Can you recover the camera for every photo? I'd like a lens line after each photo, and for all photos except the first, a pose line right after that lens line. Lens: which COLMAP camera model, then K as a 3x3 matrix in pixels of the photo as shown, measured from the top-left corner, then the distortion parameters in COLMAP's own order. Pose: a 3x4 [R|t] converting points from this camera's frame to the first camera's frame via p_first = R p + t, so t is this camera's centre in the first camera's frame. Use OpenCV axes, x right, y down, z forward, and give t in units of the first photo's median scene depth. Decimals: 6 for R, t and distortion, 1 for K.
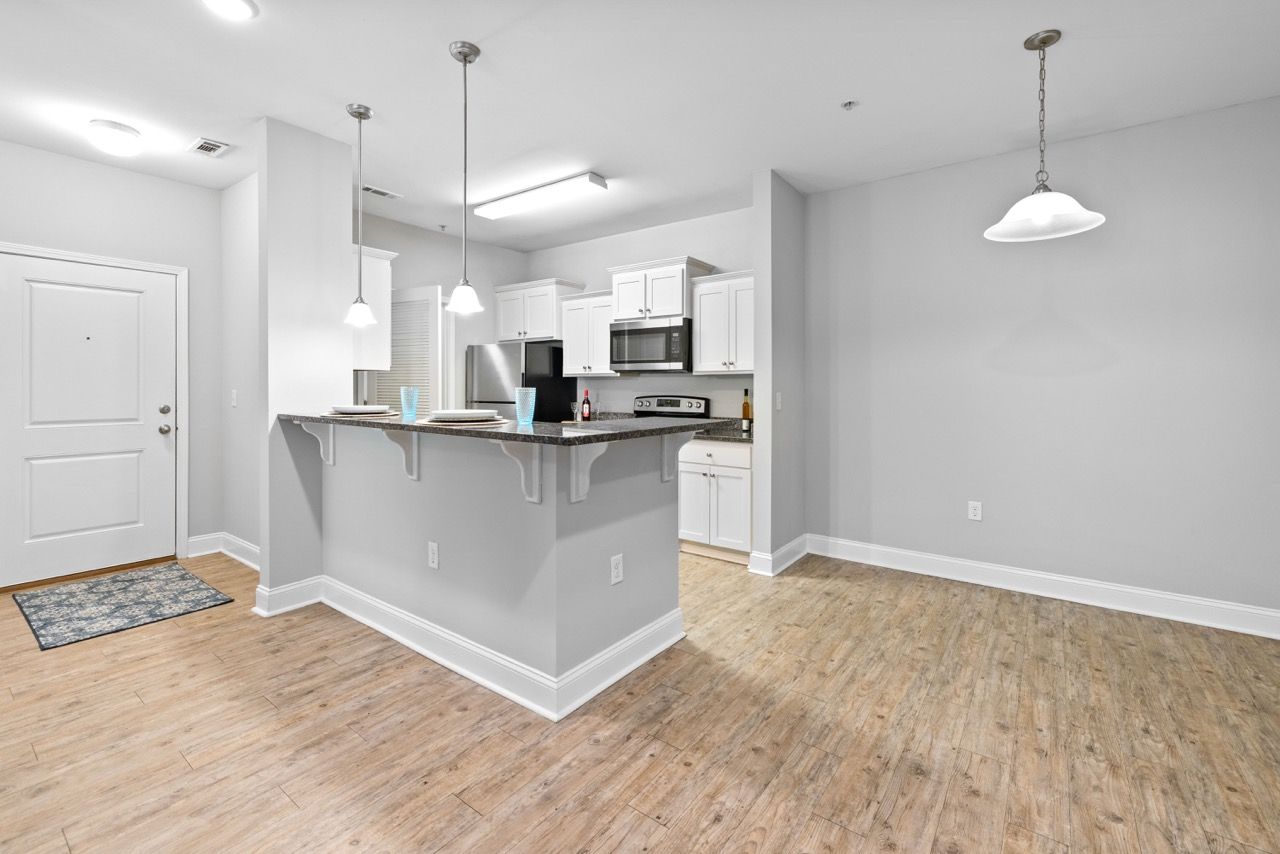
lens RADIAL K [[551.8, 0, 656.7], [0, 551.8, 391.2], [0, 0, 1]] dist [0.000425, 0.000236]
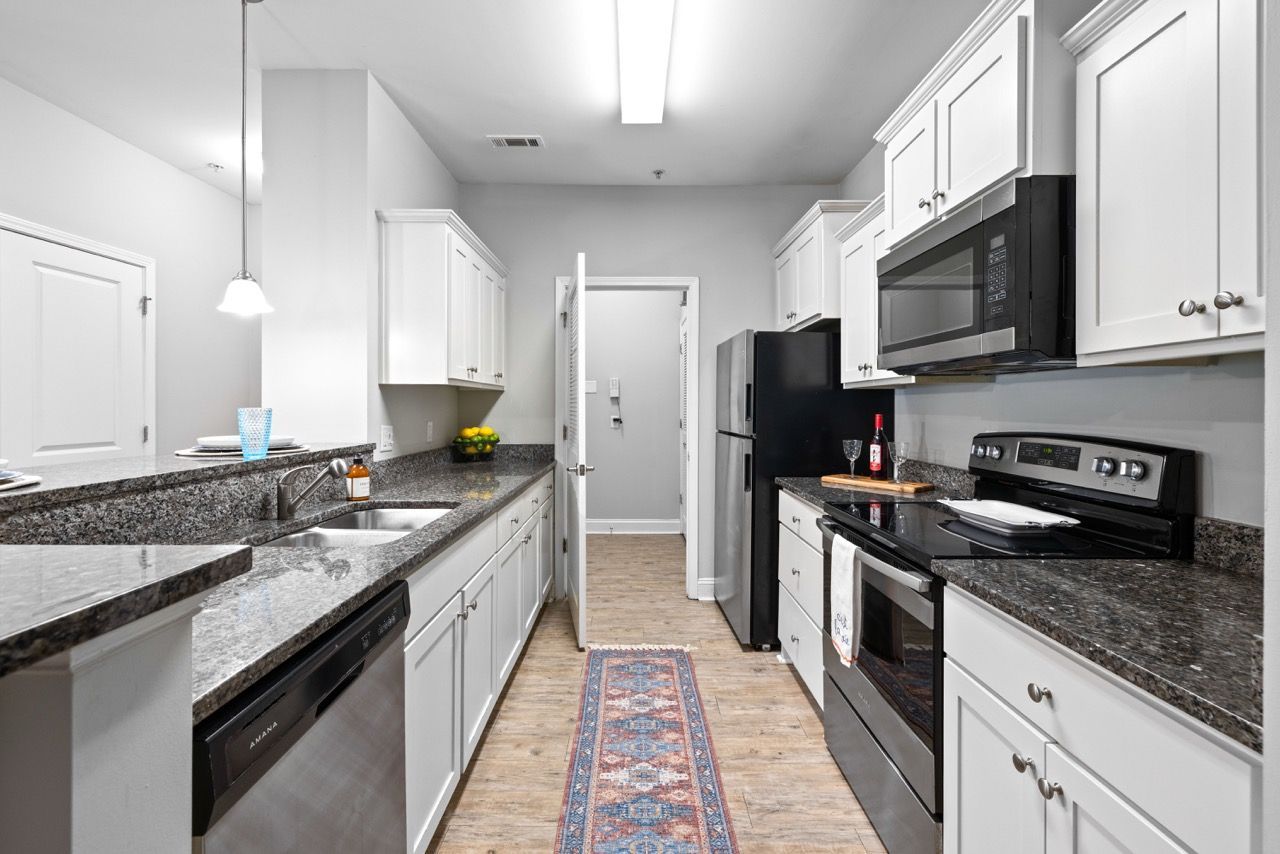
lens RADIAL K [[551.8, 0, 637.4], [0, 551.8, 406.3], [0, 0, 1]] dist [0.000425, 0.000236]
pose [[0.594410, -0.001157, -0.804161, 0.199243], [-0.006941, 0.999954, -0.006569, -0.006939], [0.804132, 0.009486, 0.594375, 0.792737]]
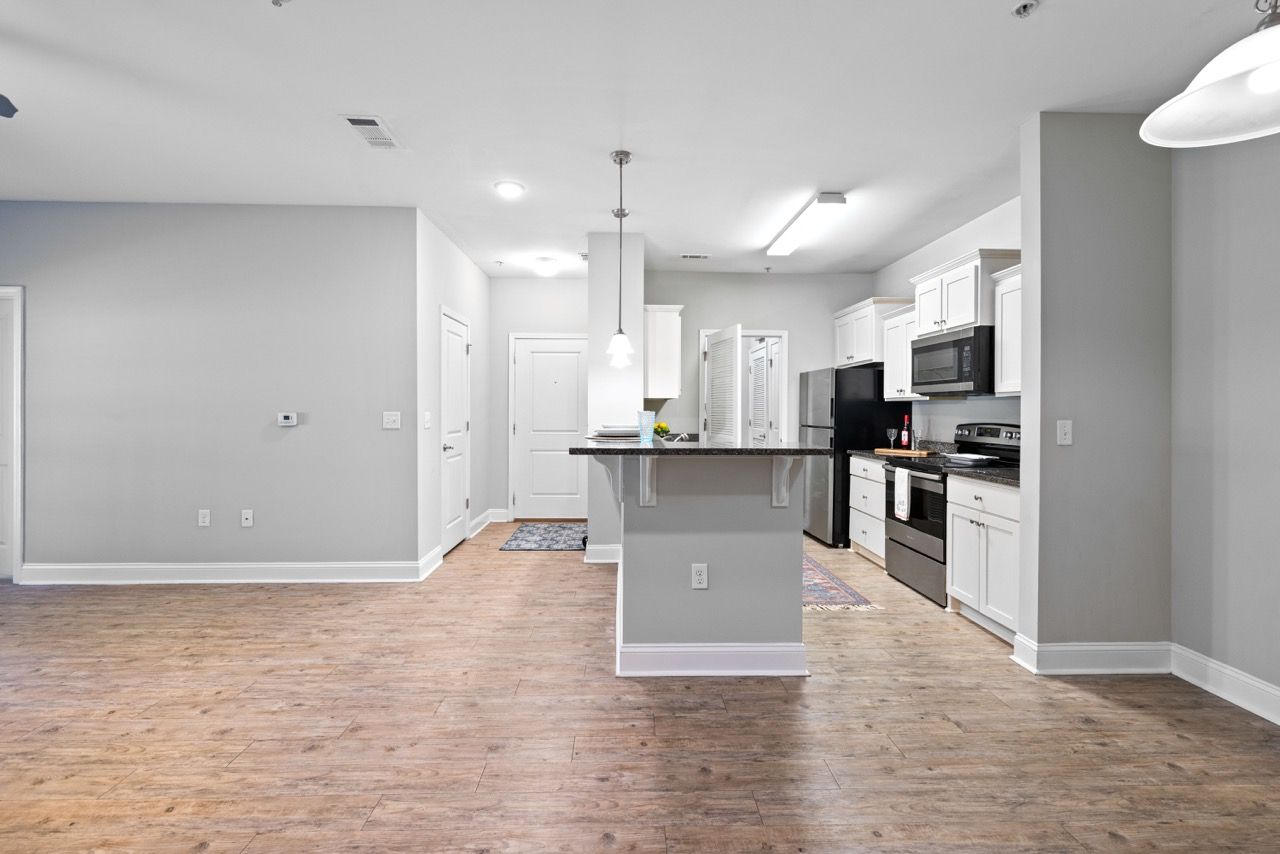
lens RADIAL K [[551.8, 0, 637.4], [0, 551.8, 410.8], [0, 0, 1]] dist [0.000425, 0.000236]
pose [[0.618705, 0.001613, -0.785622, 0.454782], [-0.010294, 0.999929, -0.006053, 0.000328], [0.785556, 0.011832, 0.618677, 0.137706]]
